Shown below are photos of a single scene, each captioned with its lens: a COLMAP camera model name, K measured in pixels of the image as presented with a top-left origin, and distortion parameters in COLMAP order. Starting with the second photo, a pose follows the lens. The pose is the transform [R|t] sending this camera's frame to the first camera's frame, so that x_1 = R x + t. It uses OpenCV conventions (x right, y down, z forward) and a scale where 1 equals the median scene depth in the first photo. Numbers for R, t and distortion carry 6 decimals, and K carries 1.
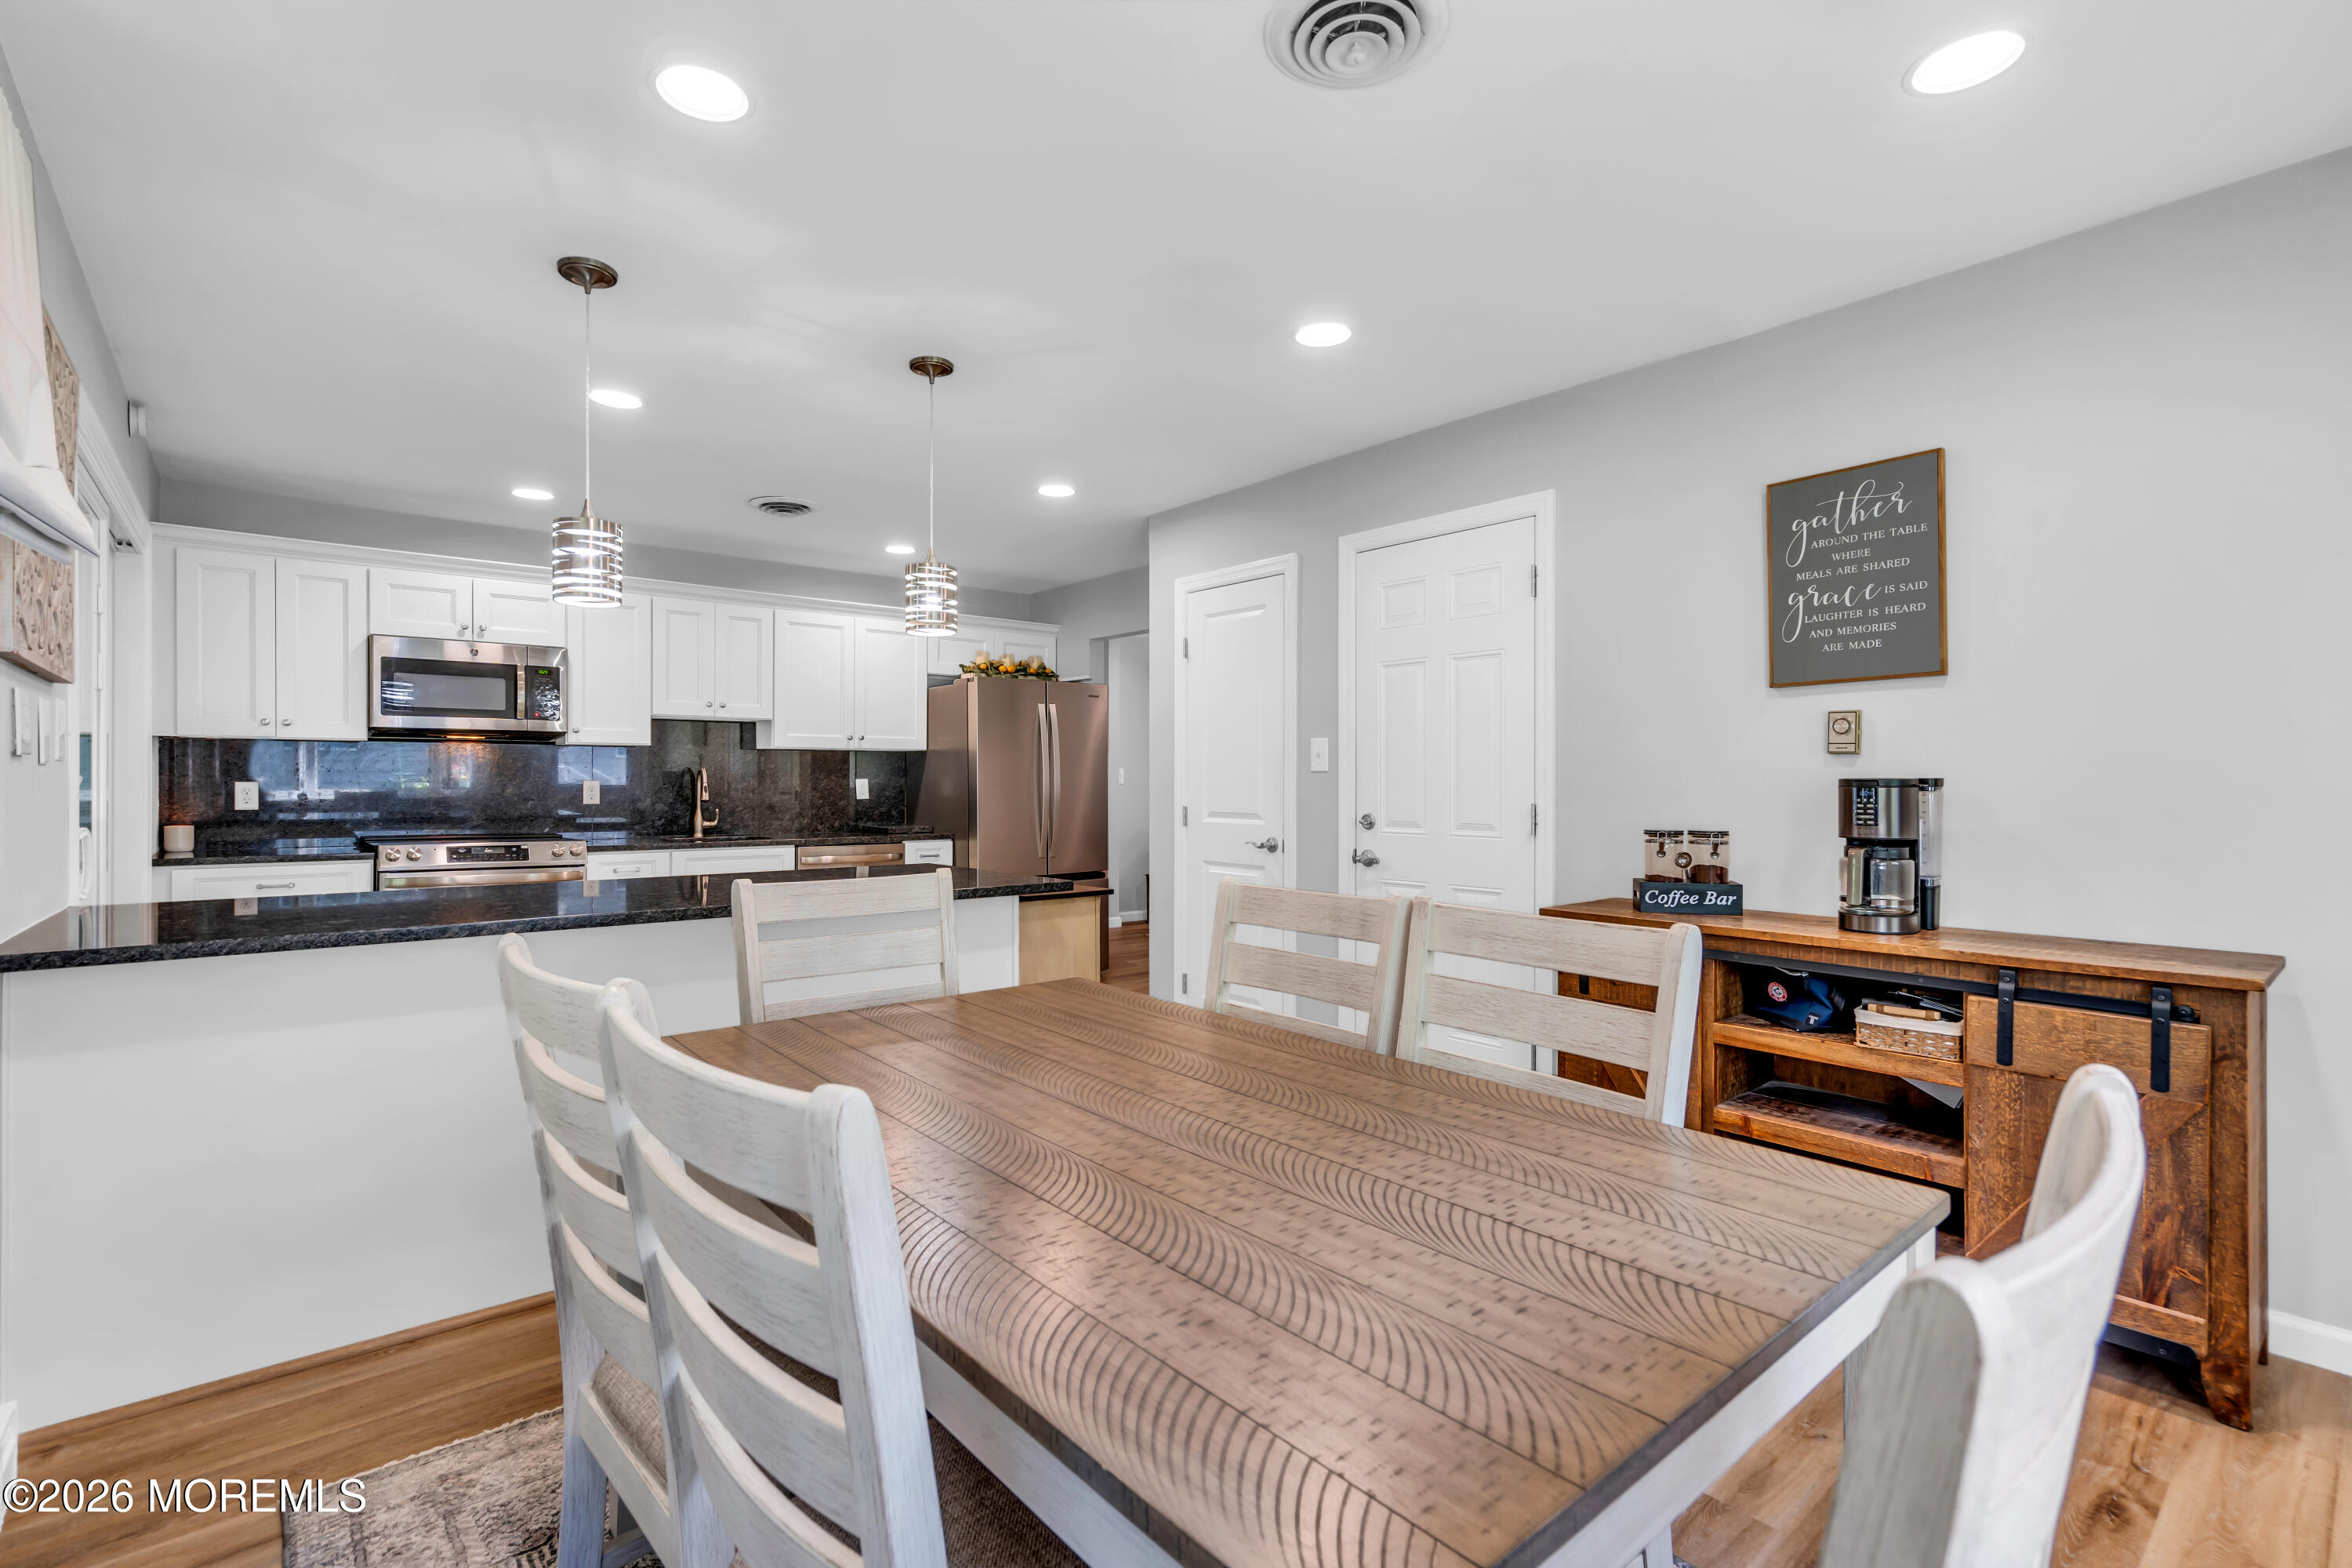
lens RADIAL K [[1052.4, 0, 1144.1], [0, 1052.4, 780.8], [0, 0, 1]] dist [0.018170, 0.000234]
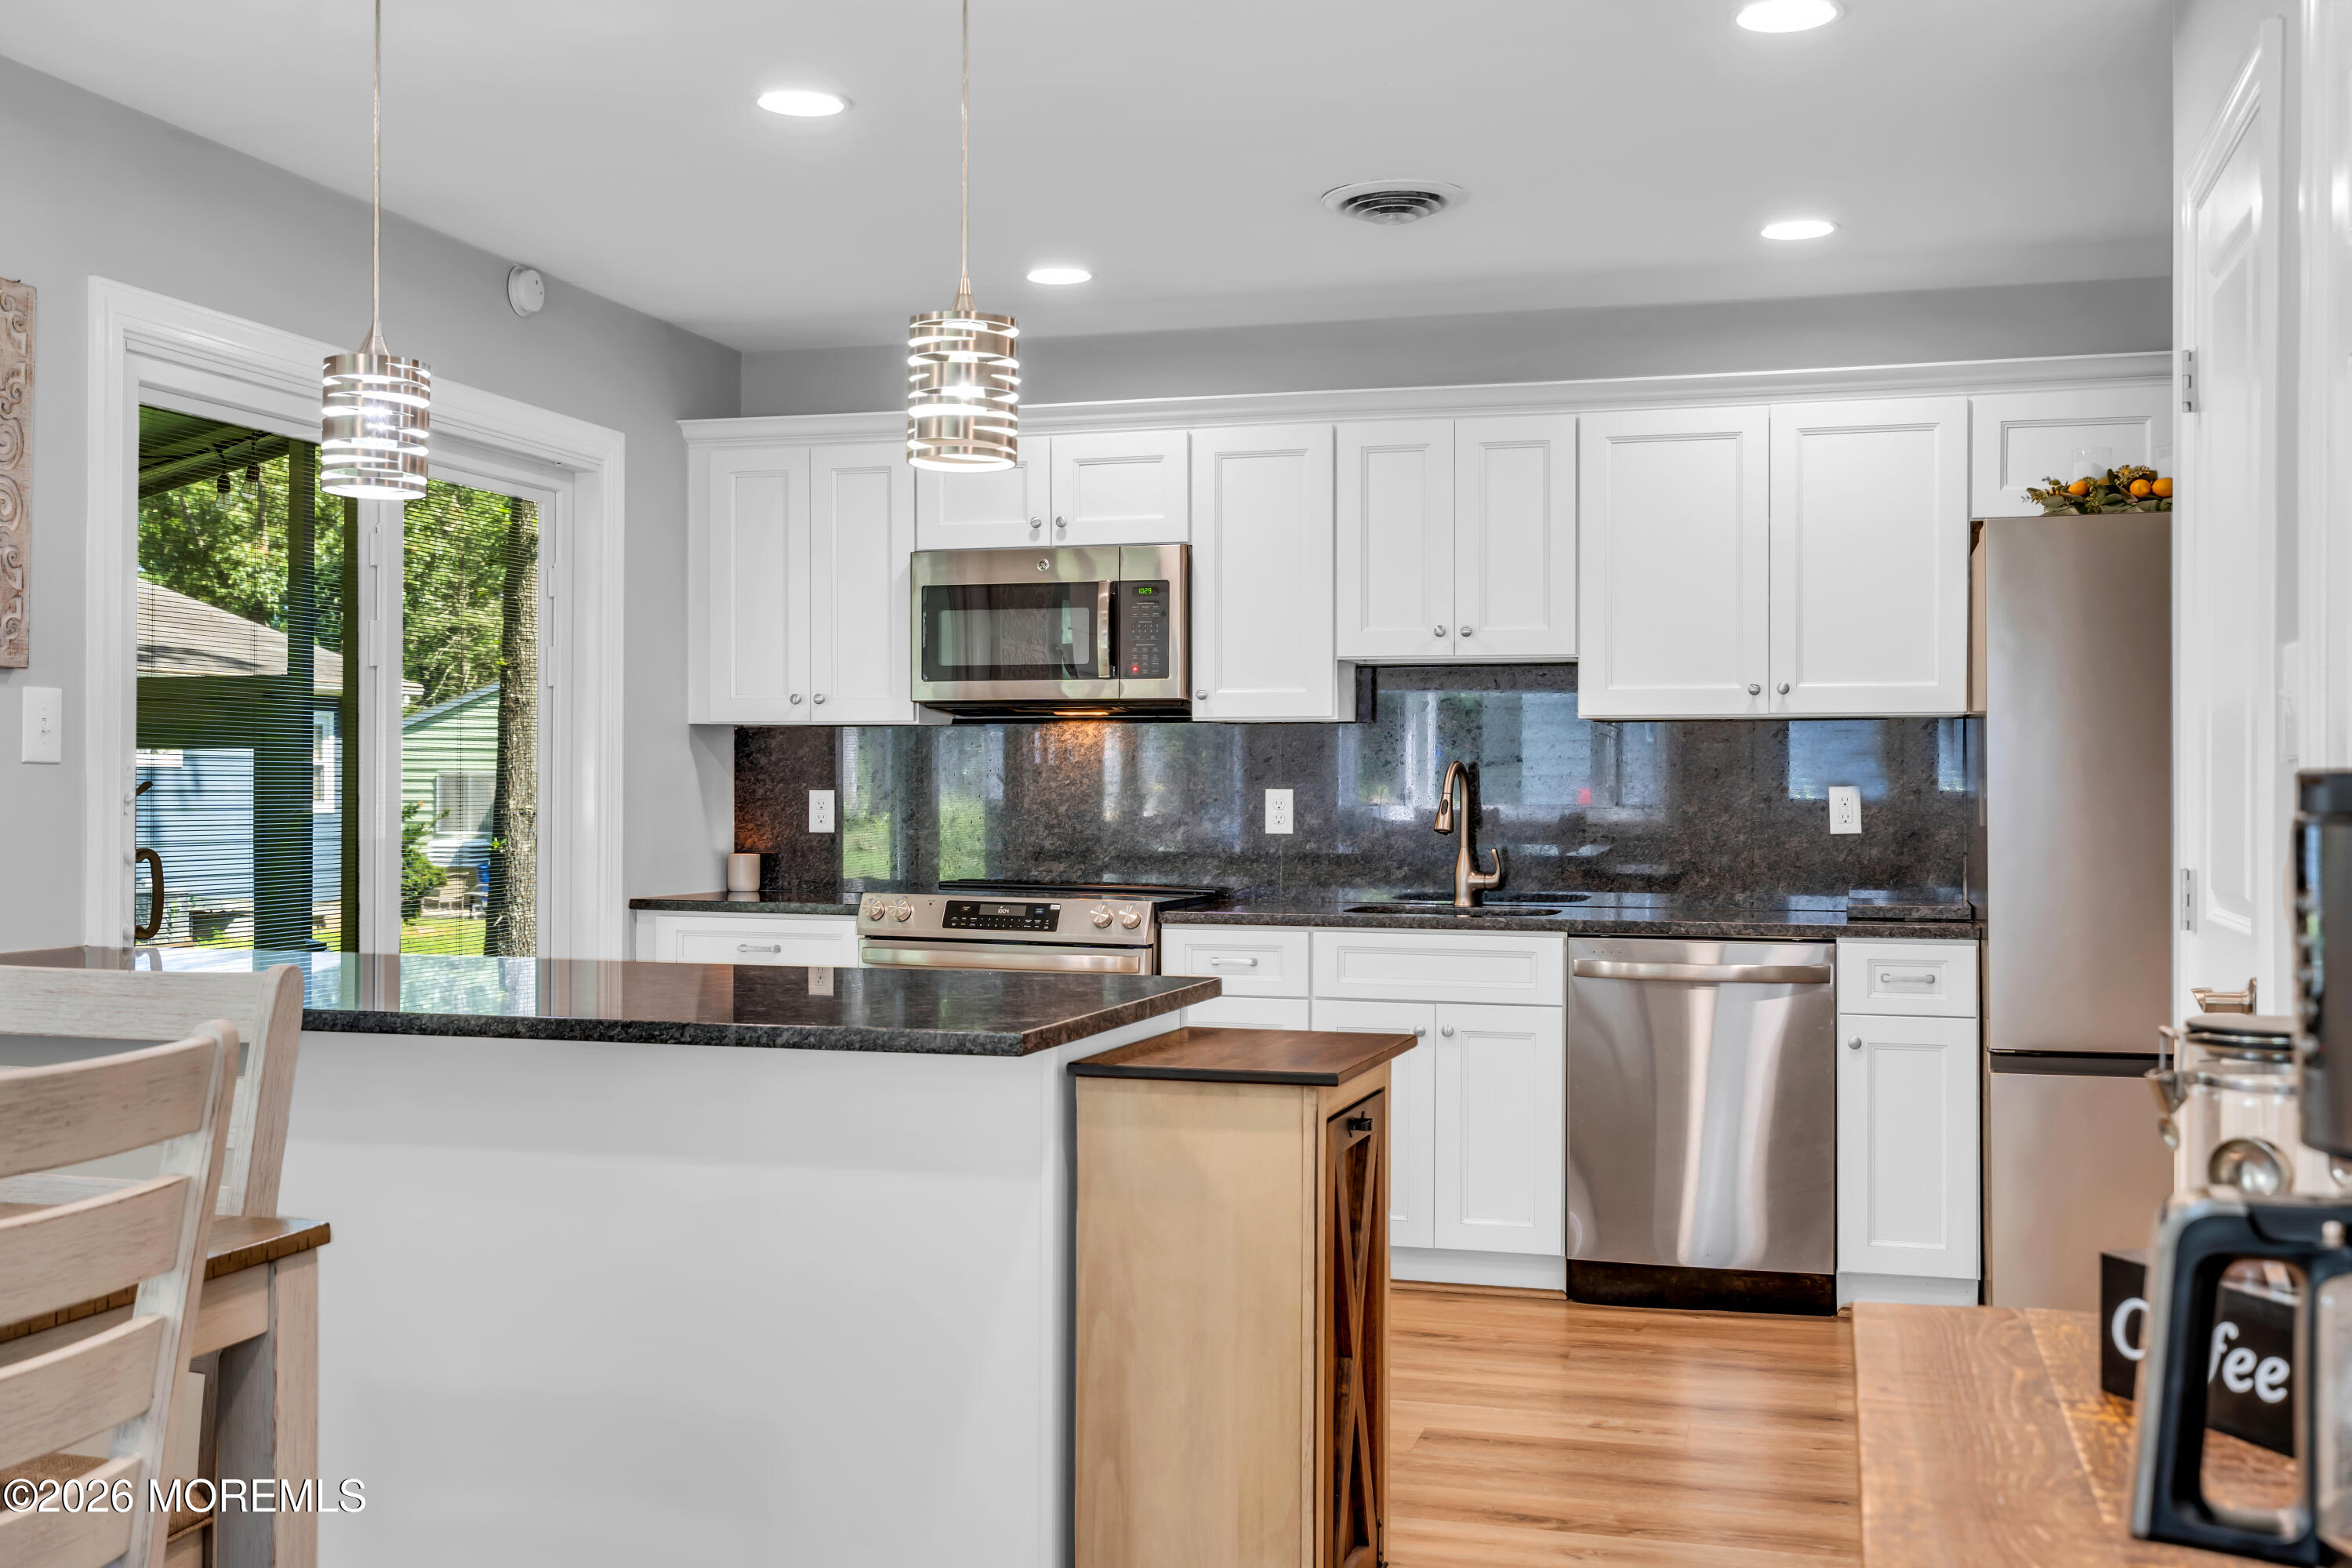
lens RADIAL K [[2350.4, 0, 1176.0], [0, 2350.4, 784.0], [0, 0, 1]] dist [0.007615, 0.002844]
pose [[0.579444, -0.000241, -0.815012, 0.439376], [-0.001654, 0.999998, -0.001473, -0.000964], [0.815011, 0.002202, 0.579442, 0.314001]]
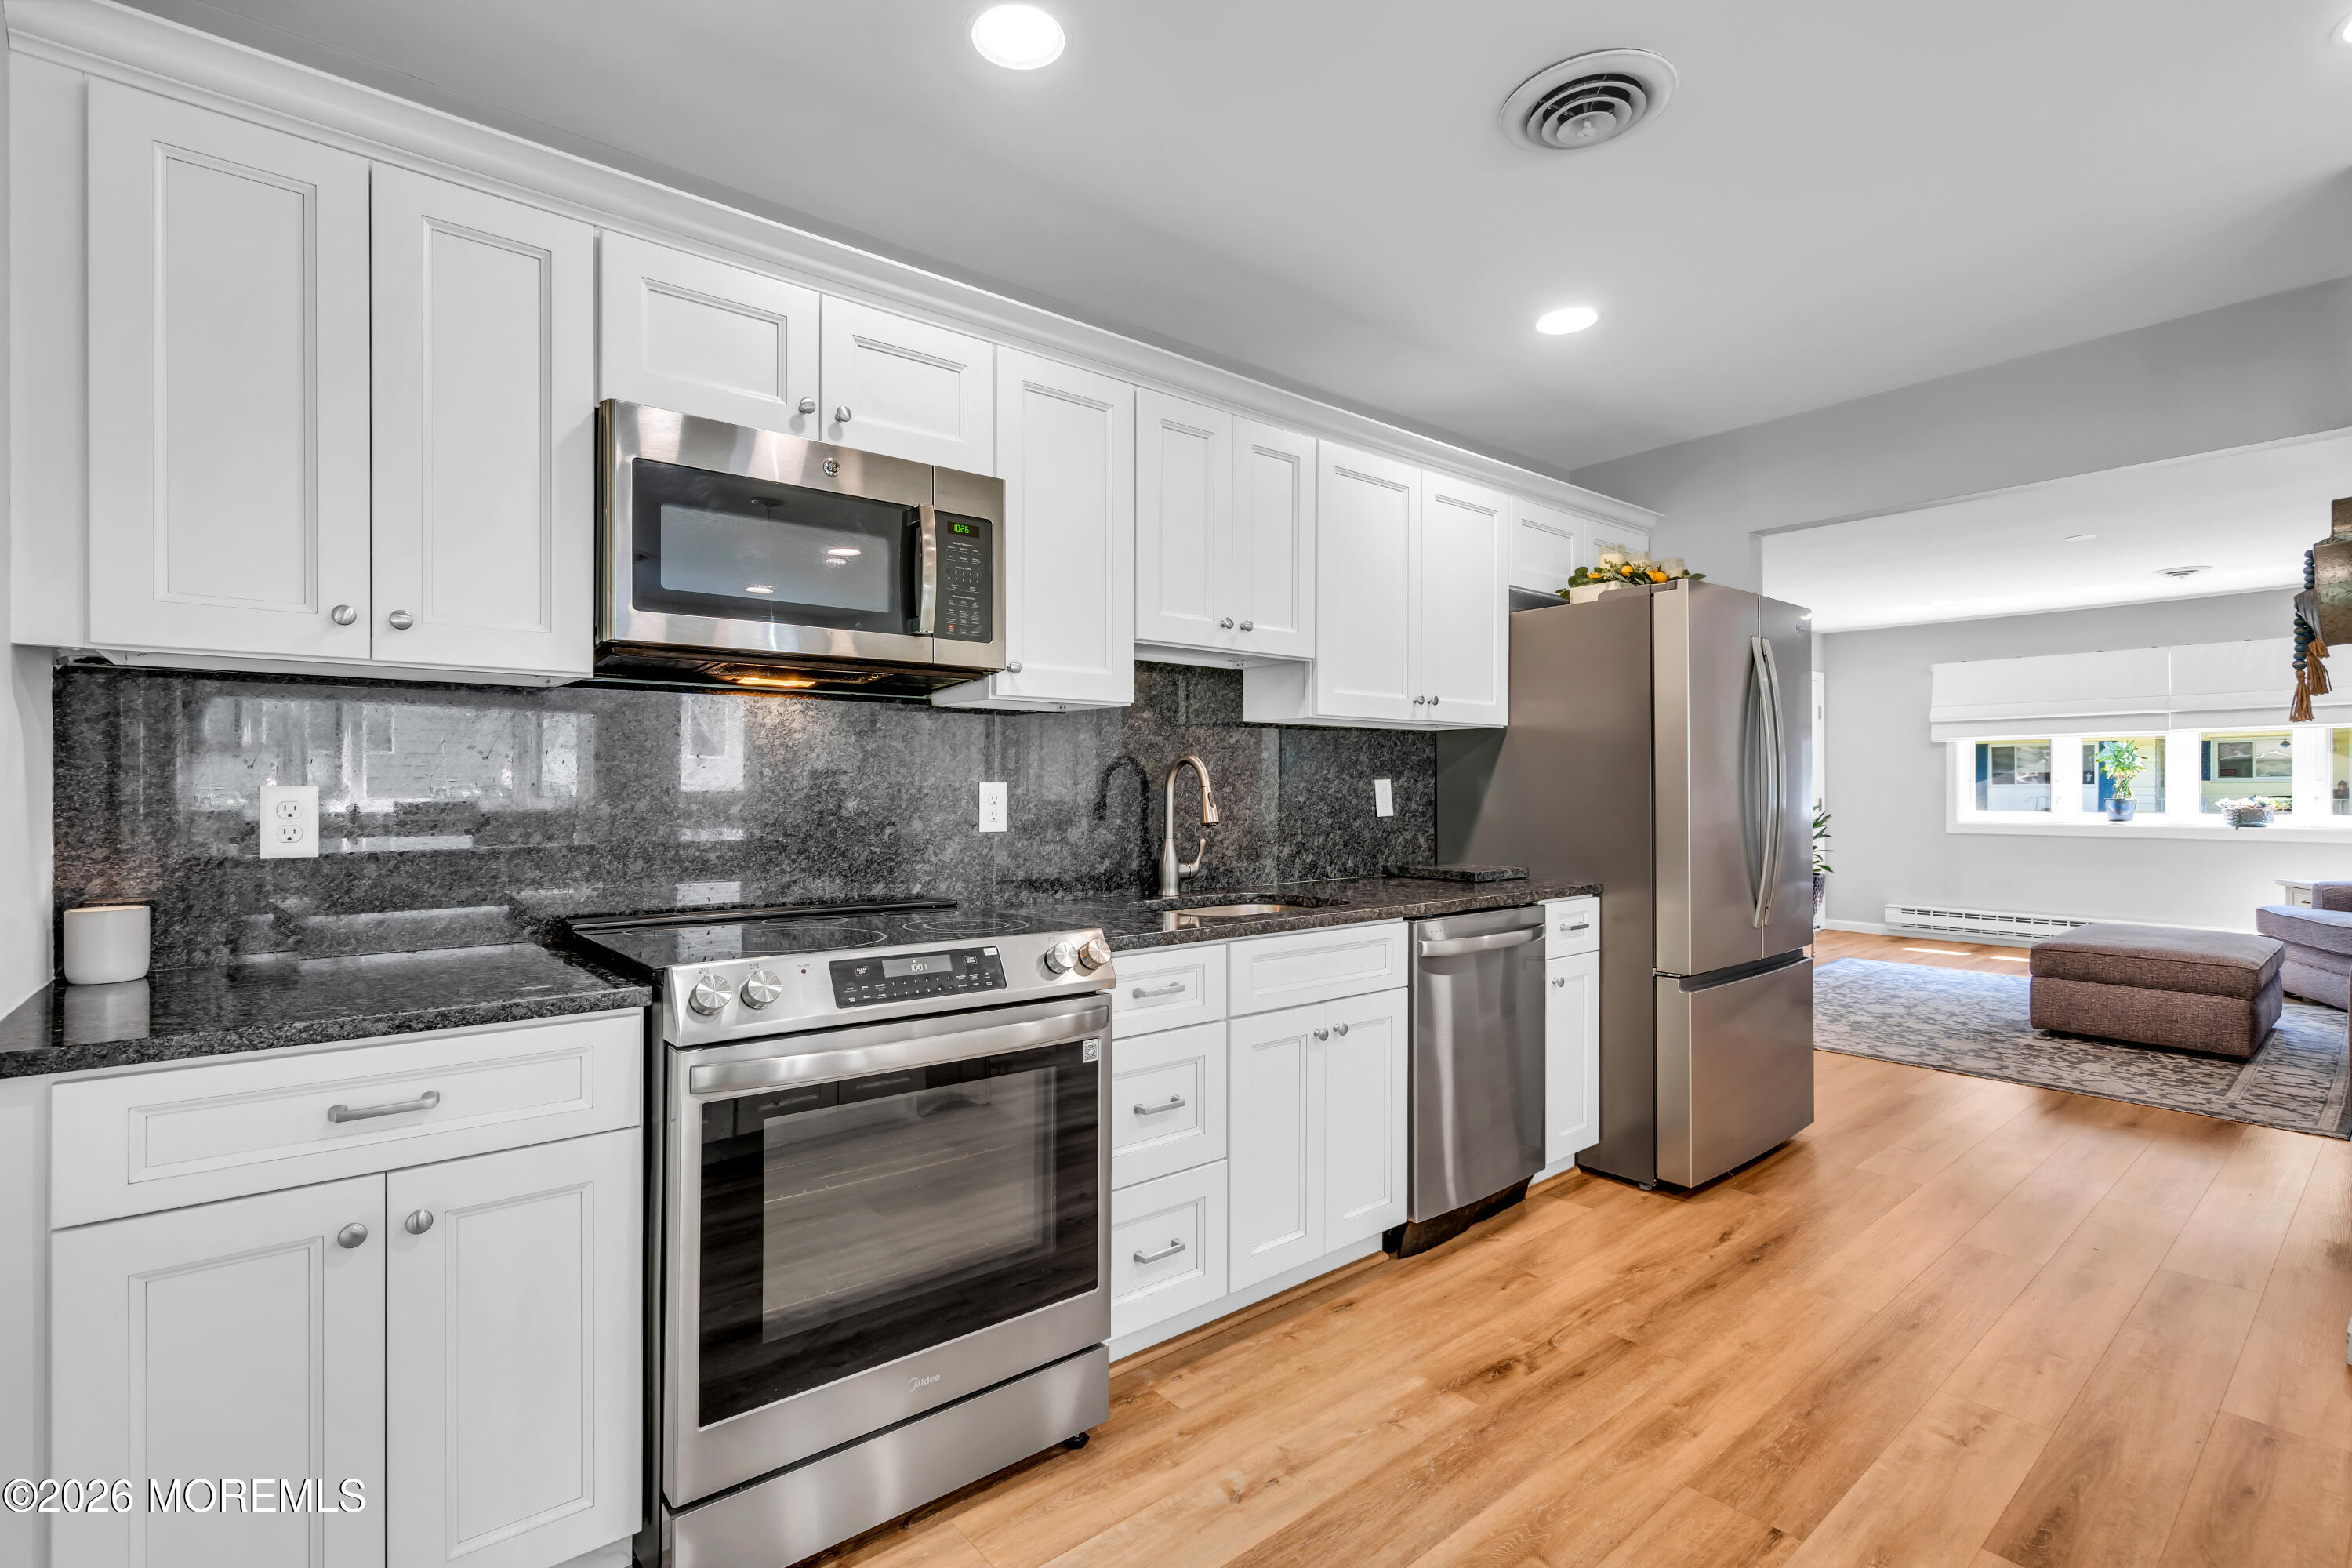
lens RADIAL K [[1058.6, 0, 1162.4], [0, 1058.6, 783.6], [0, 0, 1]] dist [-0.004725, 0.000334]
pose [[0.999992, -0.002480, -0.003092, -0.492815], [0.002468, 0.999990, -0.003627, 0.002571], [0.003101, 0.003619, 0.999989, 0.581168]]
